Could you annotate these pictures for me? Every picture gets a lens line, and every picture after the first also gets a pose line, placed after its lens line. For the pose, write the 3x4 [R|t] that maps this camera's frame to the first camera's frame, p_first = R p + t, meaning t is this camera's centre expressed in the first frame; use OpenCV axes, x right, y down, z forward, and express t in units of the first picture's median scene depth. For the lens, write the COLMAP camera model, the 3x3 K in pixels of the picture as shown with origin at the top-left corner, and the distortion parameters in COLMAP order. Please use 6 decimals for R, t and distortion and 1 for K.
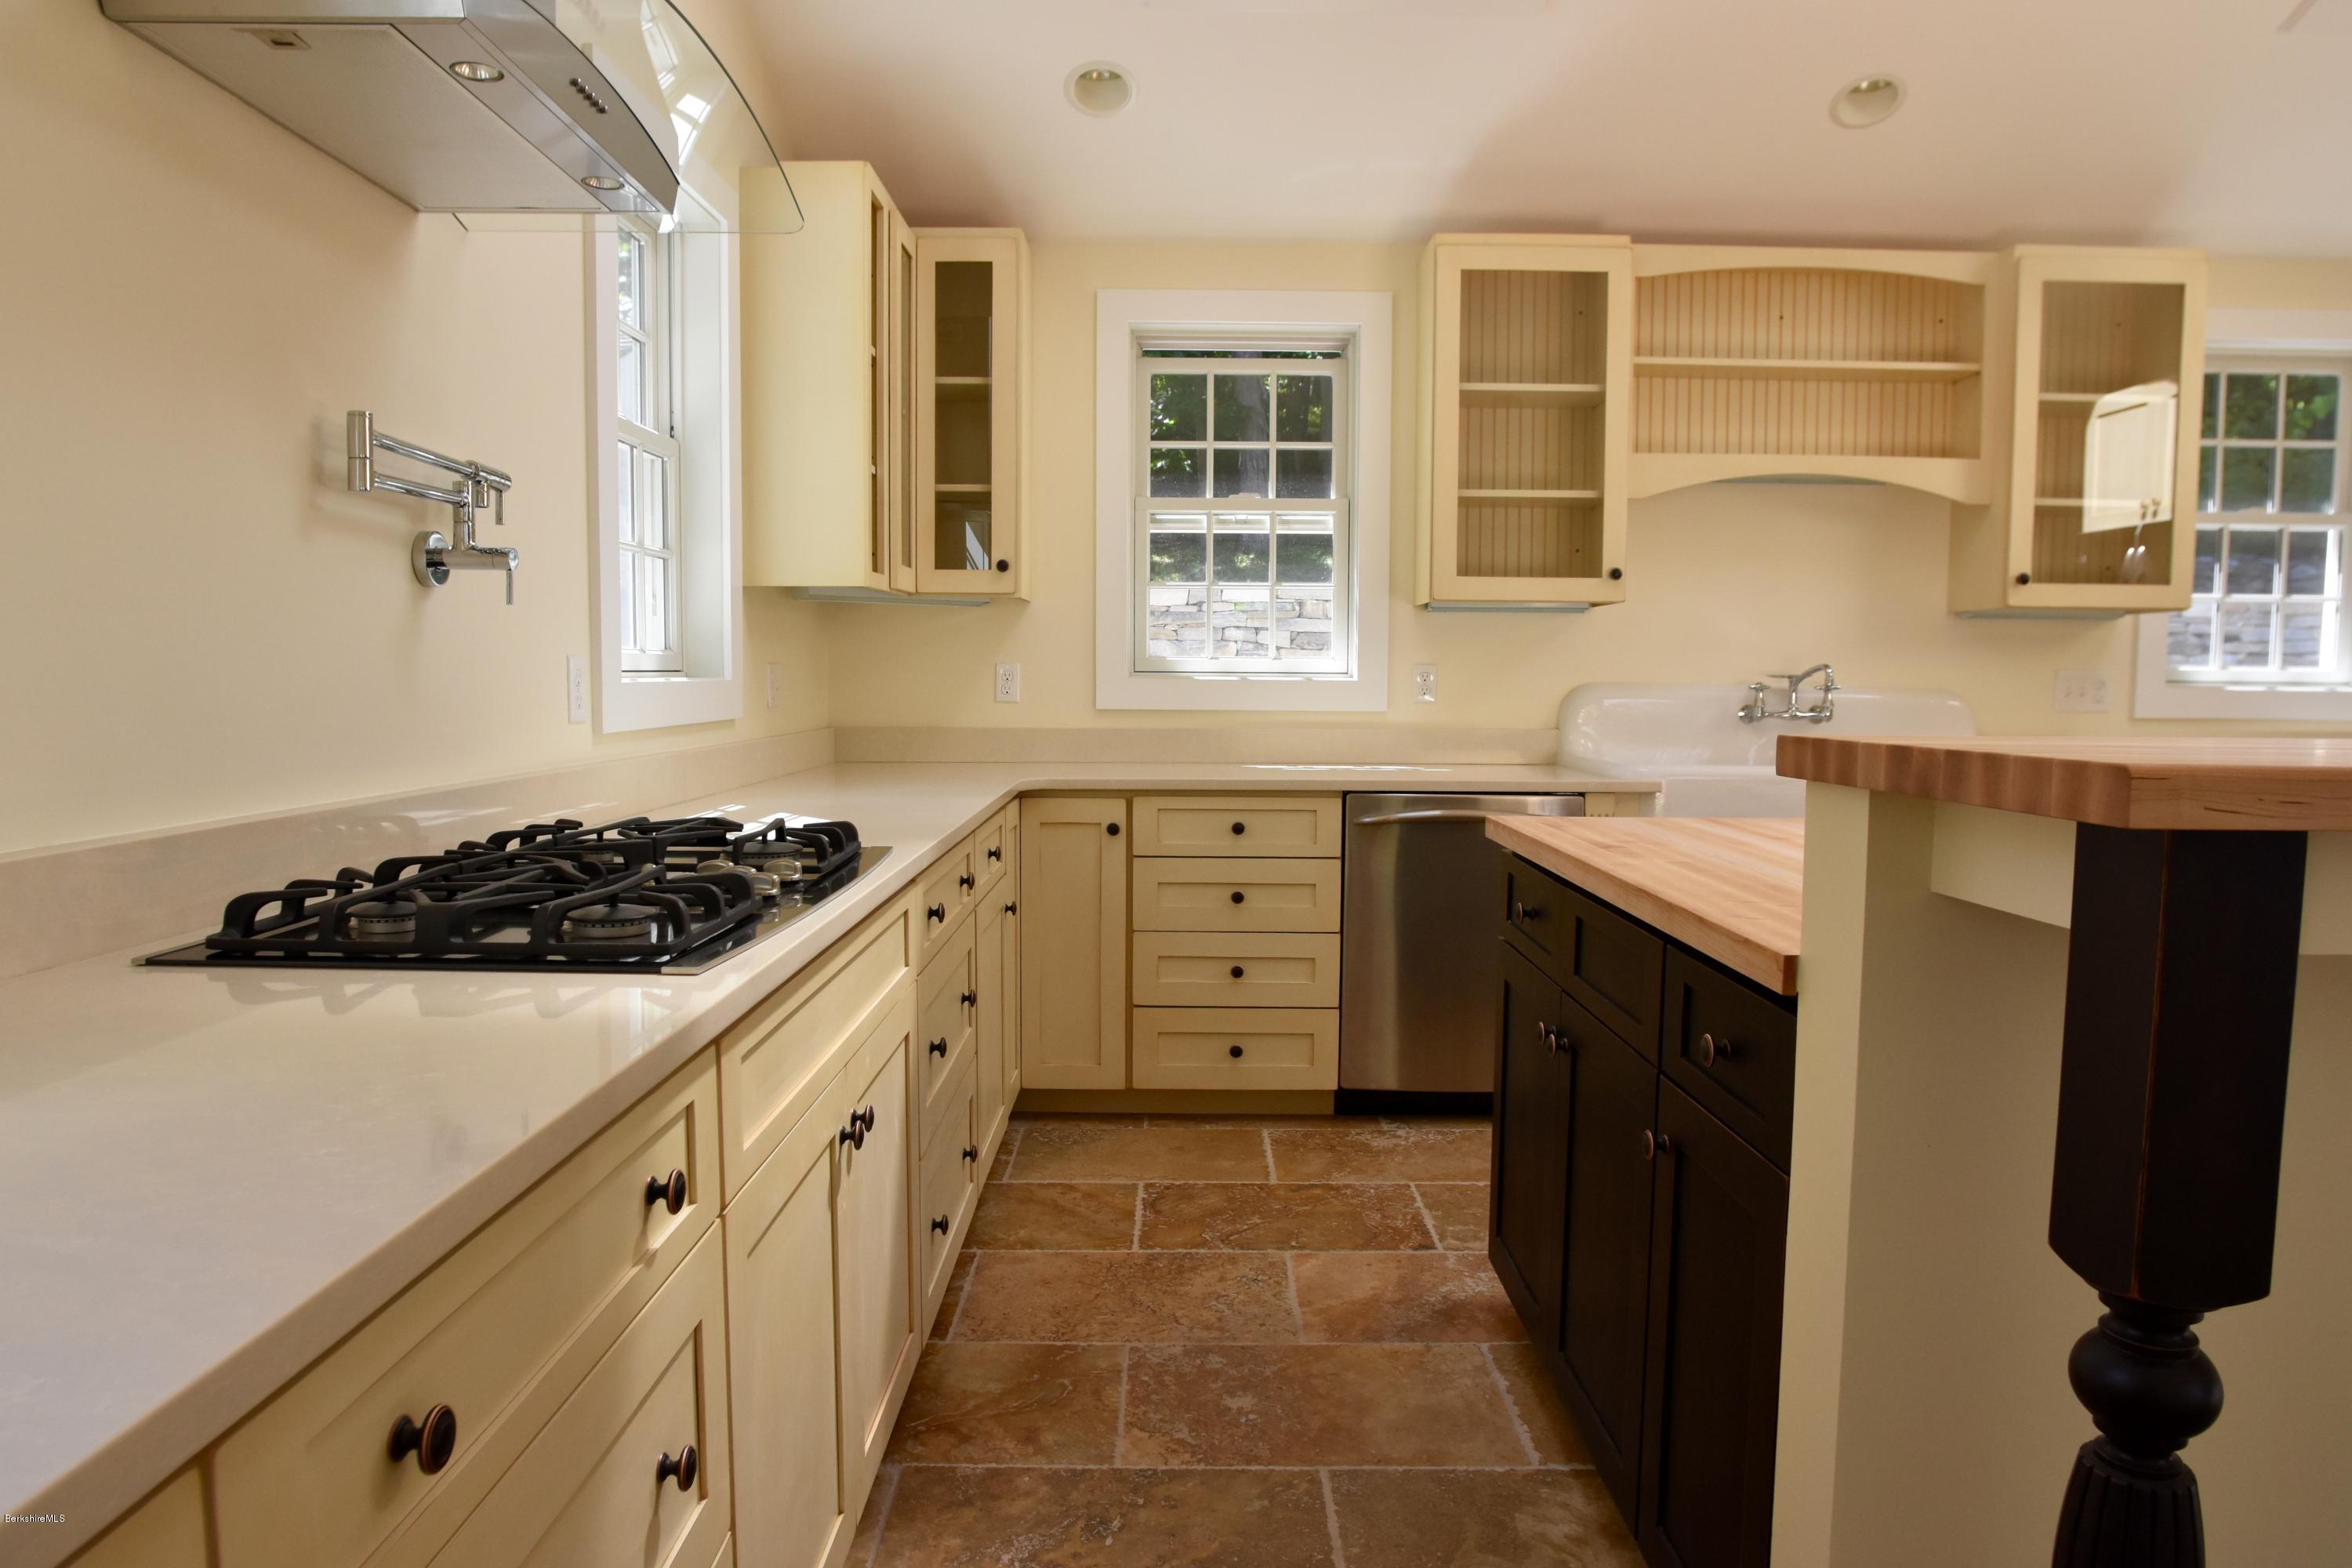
lens RADIAL K [[1452.6, 0, 1167.2], [0, 1452.6, 791.7], [0, 0, 1]] dist [-0.080062, 0.042580]
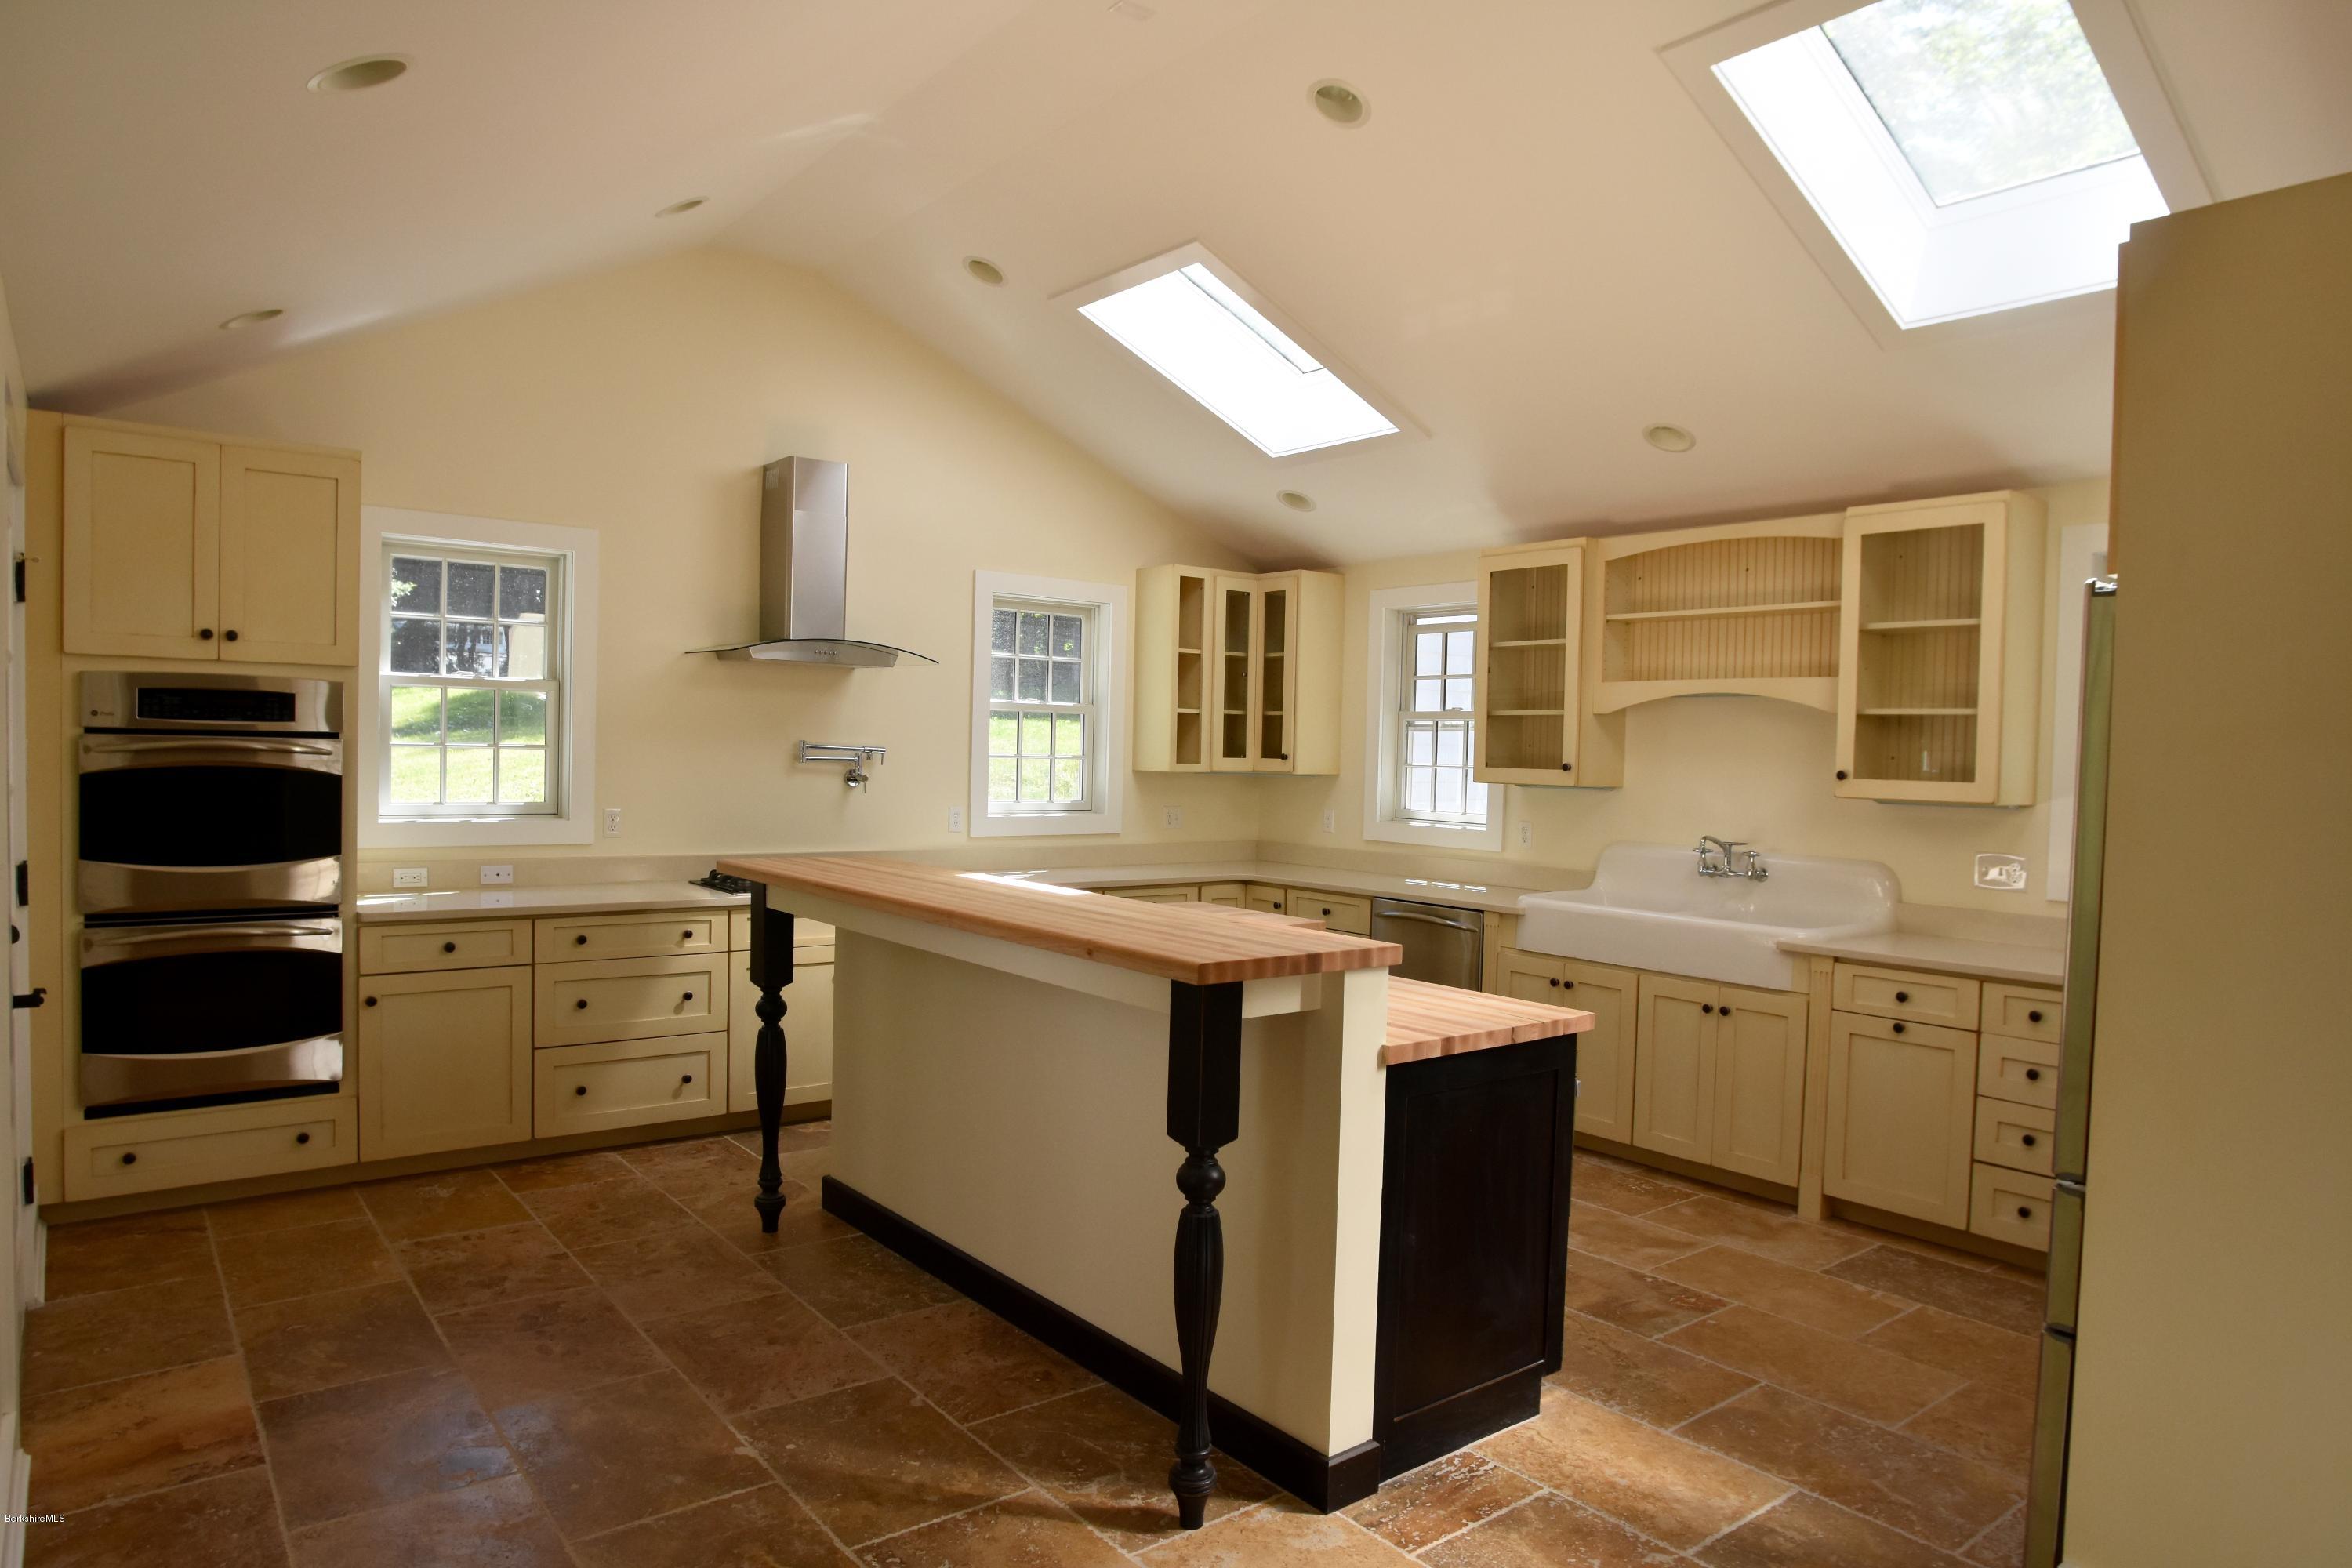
lens RADIAL K [[1452.6, 0, 1167.2], [0, 1452.6, 791.7], [0, 0, 1]] dist [-0.080062, 0.042580]
pose [[0.608029, 0.033504, -0.793208, 1.242415], [-0.084261, 0.996189, -0.022513, -0.060102], [0.789431, 0.080525, 0.608535, -0.210125]]
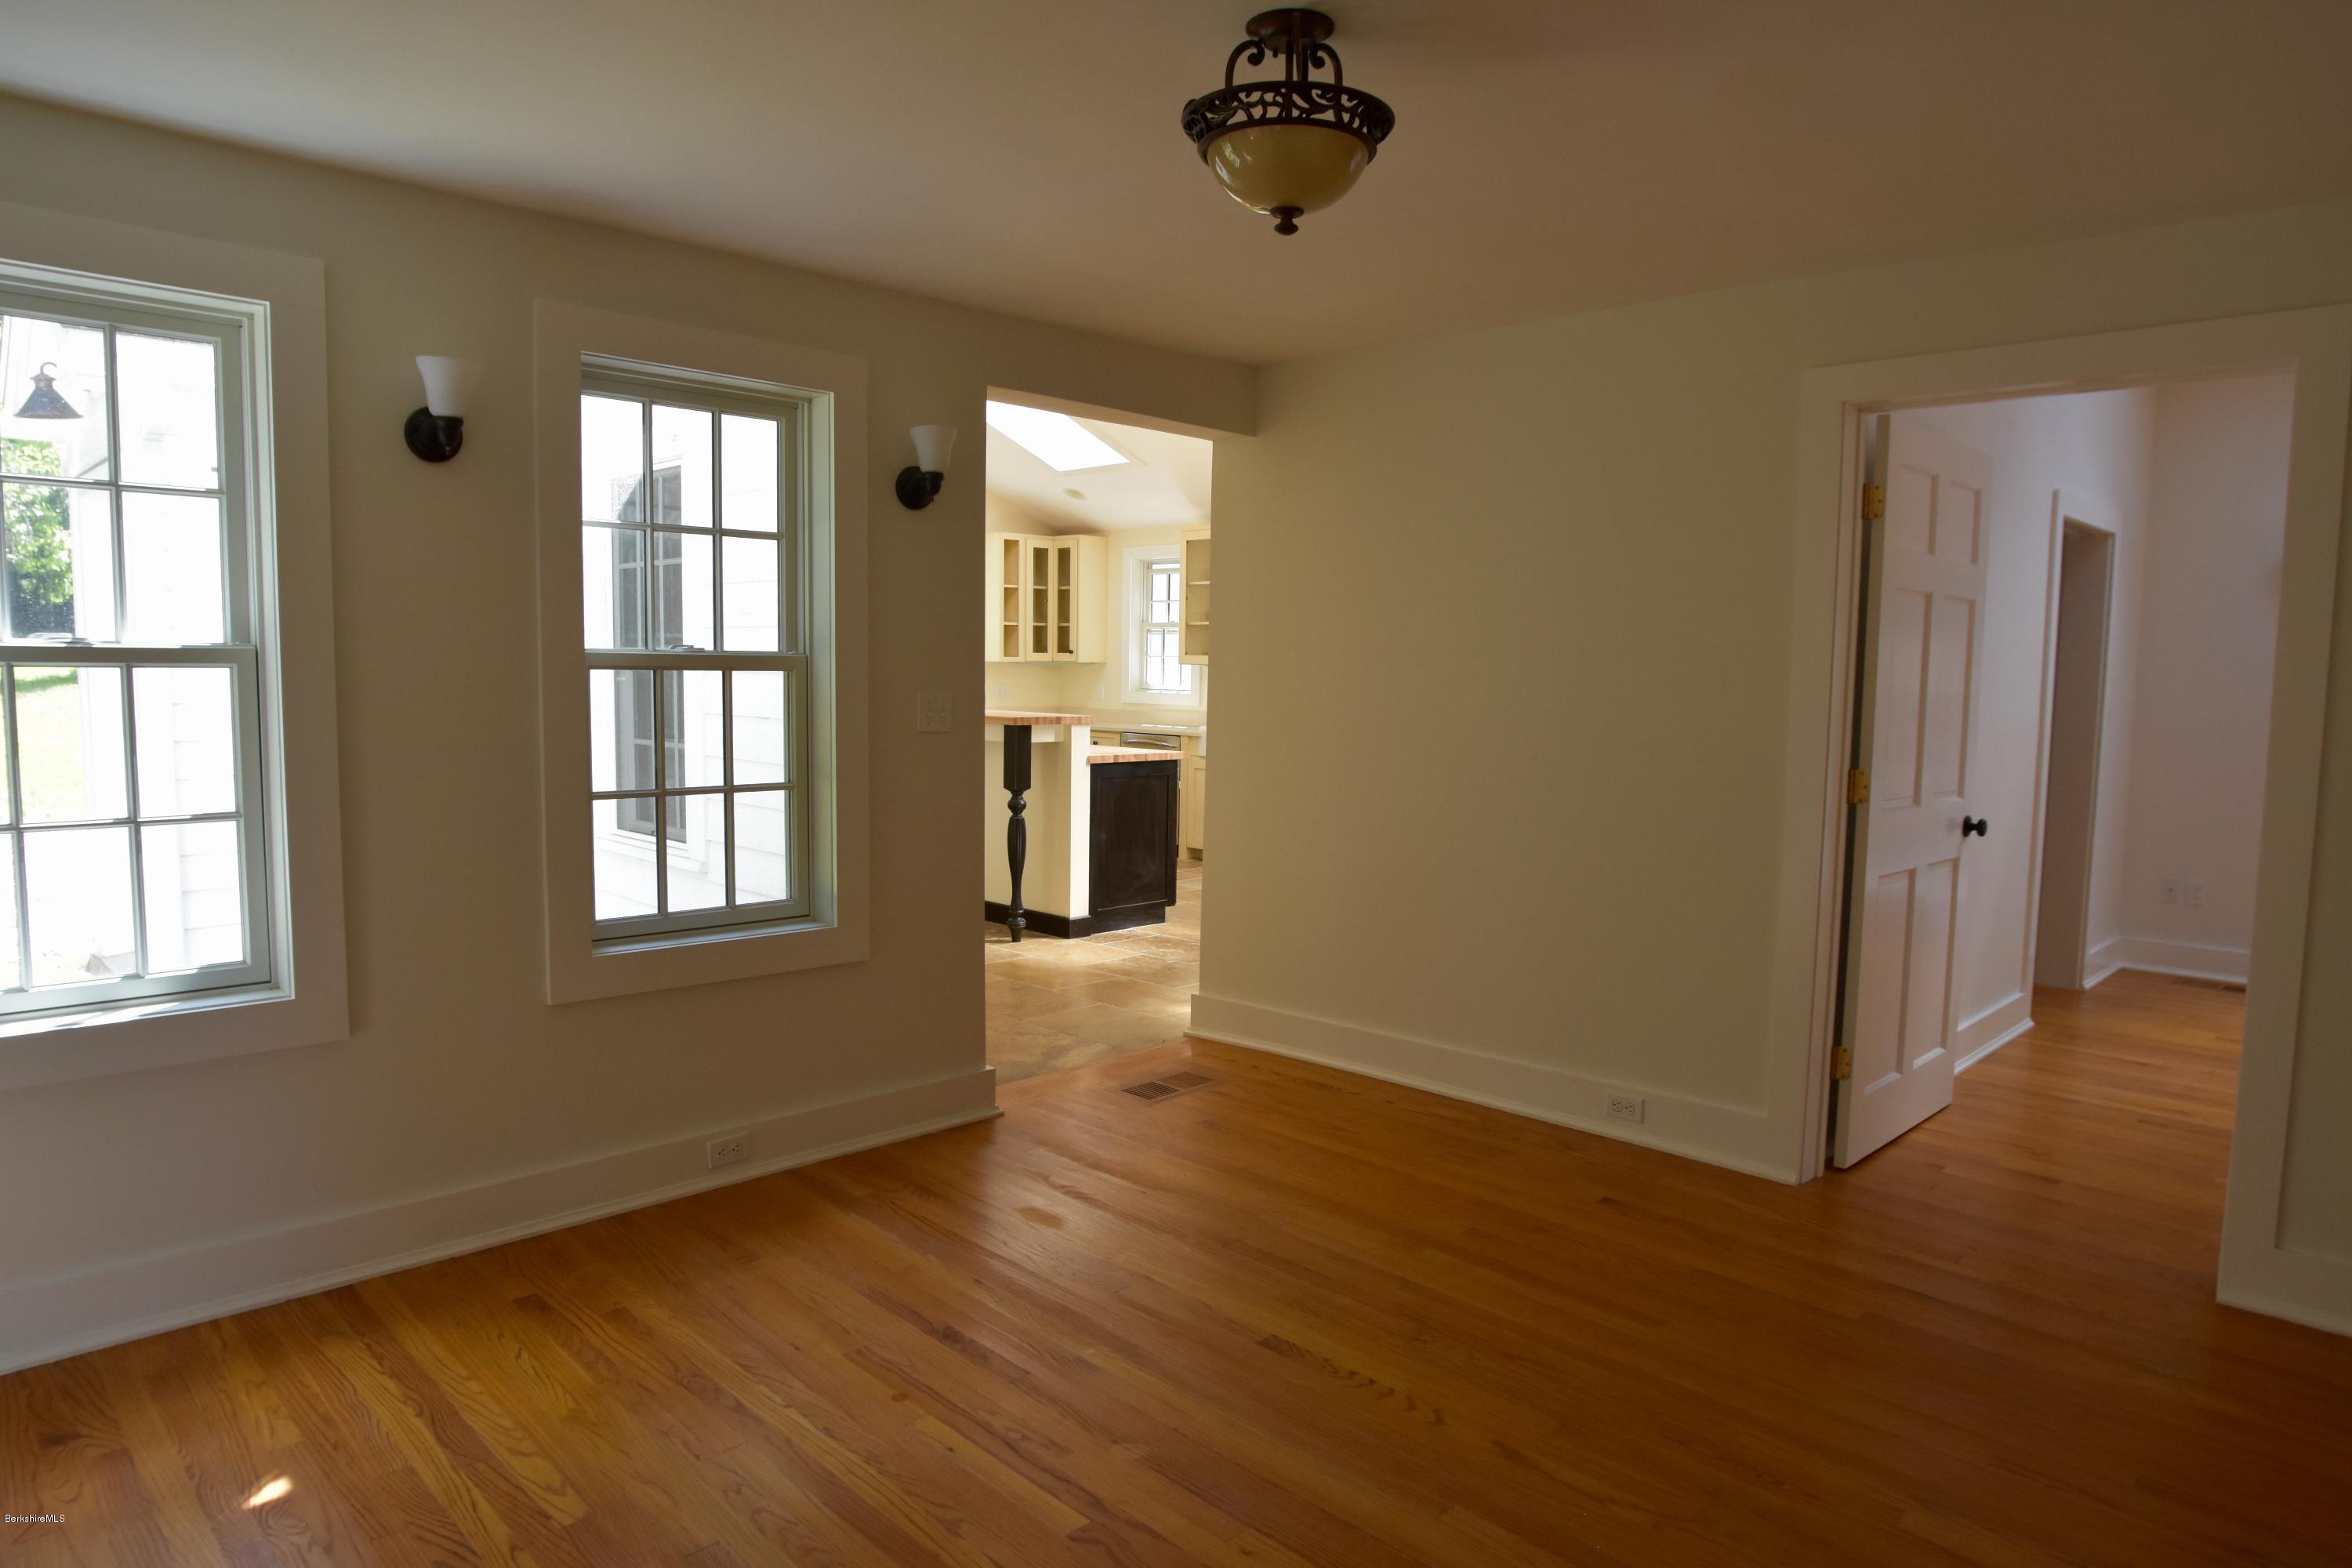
lens RADIAL K [[1452.6, 0, 1167.2], [0, 1452.6, 791.7], [0, 0, 1]] dist [-0.080062, 0.042580]
pose [[0.697859, 0.067540, -0.713044, 2.126618], [-0.067161, 0.997328, 0.028737, 0.027571], [0.713080, 0.027834, 0.700530, -0.893517]]
